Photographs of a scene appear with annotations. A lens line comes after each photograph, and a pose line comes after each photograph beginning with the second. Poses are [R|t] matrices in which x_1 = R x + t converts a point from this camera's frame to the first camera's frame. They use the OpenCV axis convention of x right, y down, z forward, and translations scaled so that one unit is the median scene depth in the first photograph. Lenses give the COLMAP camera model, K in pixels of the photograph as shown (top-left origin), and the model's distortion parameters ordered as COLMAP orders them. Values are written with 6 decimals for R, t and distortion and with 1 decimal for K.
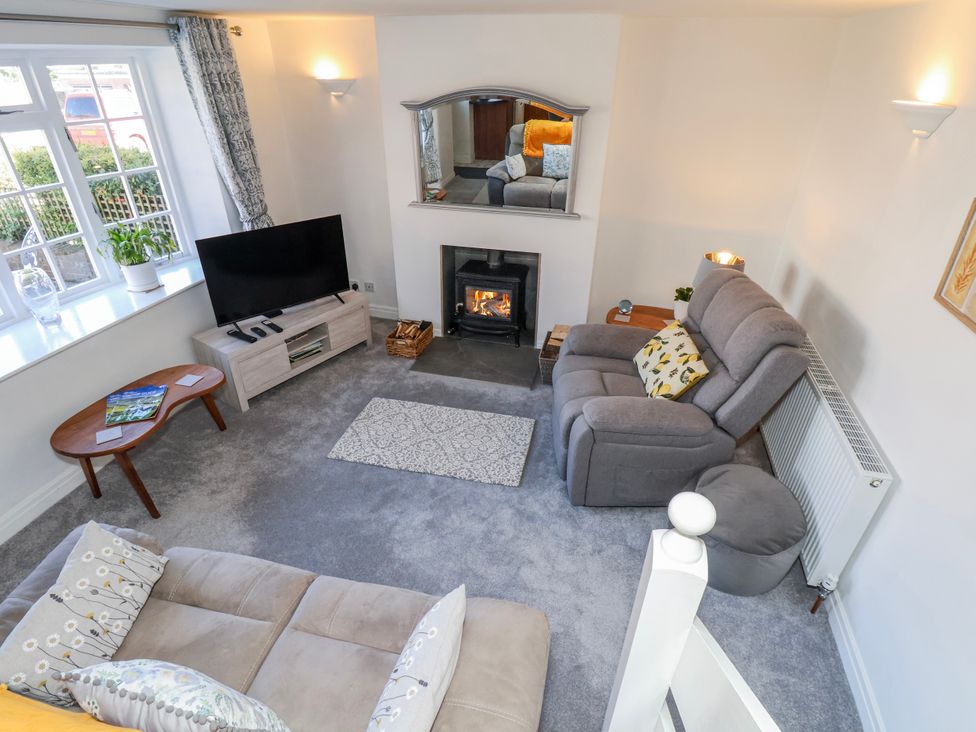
lens RADIAL K [[513.1, 0, 486.9], [0, 513.1, 374.2], [0, 0, 1]] dist [0.002794, -0.012505]
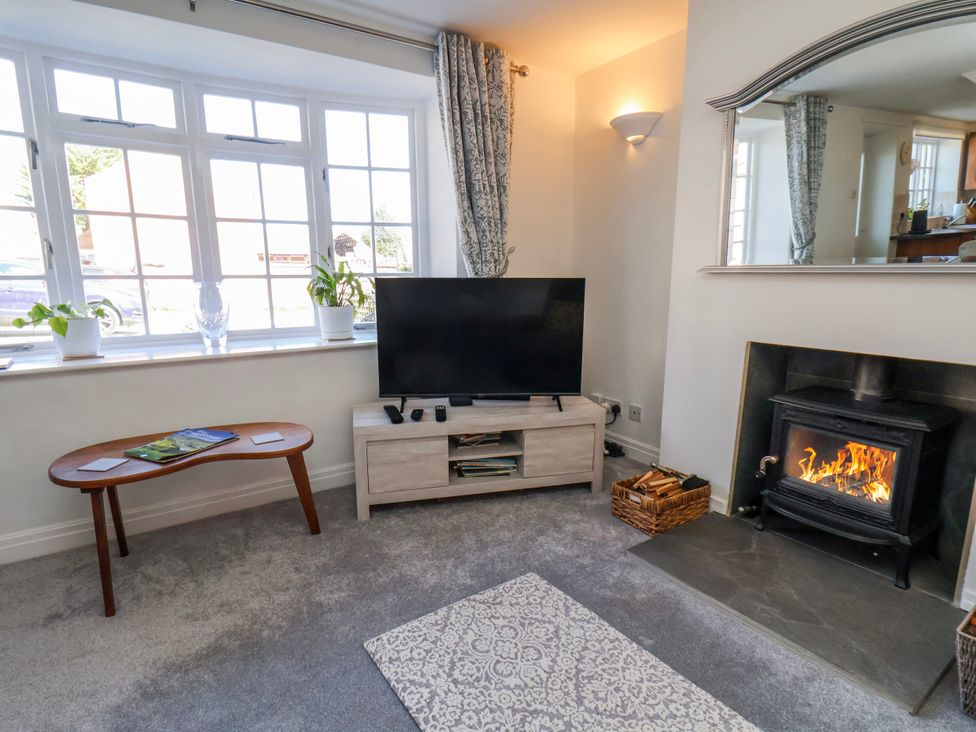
lens RADIAL K [[513.1, 0, 486.9], [0, 513.1, 374.2], [0, 0, 1]] dist [0.002794, -0.012505]
pose [[0.745360, 0.113225, -0.656976, 0.070920], [-0.331314, 0.918070, -0.217664, -0.012045], [0.578506, 0.379904, 0.721806, 0.511171]]
